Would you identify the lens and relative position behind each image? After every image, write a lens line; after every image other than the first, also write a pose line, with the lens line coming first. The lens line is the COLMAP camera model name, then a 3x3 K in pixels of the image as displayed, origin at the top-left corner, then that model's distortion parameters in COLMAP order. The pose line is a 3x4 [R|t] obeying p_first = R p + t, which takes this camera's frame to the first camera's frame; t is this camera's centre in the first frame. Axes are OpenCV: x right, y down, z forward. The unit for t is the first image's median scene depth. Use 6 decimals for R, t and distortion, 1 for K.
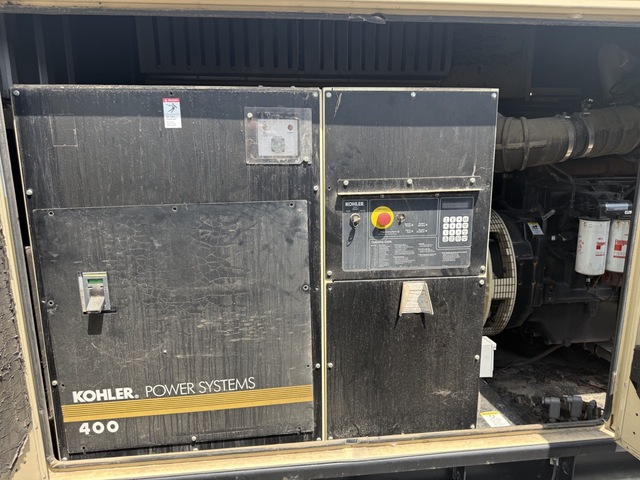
lens RADIAL K [[455.7, 0, 322.7], [0, 455.7, 240.8], [0, 0, 1]] dist [0.068017, -0.103888]
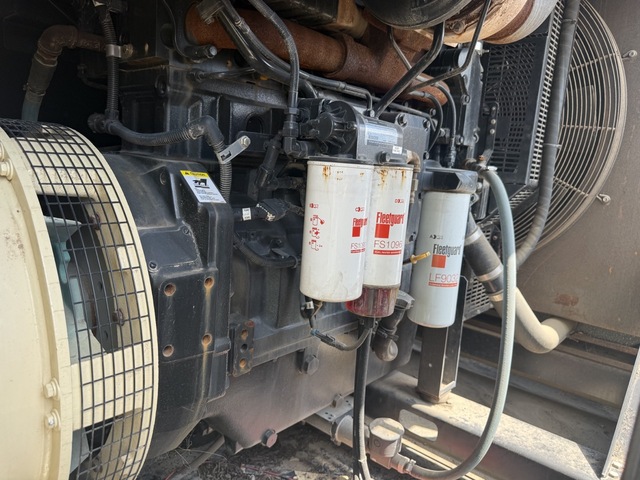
lens RADIAL K [[455.7, 0, 322.7], [0, 455.7, 240.8], [0, 0, 1]] dist [0.068017, -0.103888]
pose [[0.744743, -0.043333, 0.665944, 0.307809], [0.050461, 0.998689, 0.008553, 0.017097], [-0.665441, 0.027235, 0.745953, 0.707001]]
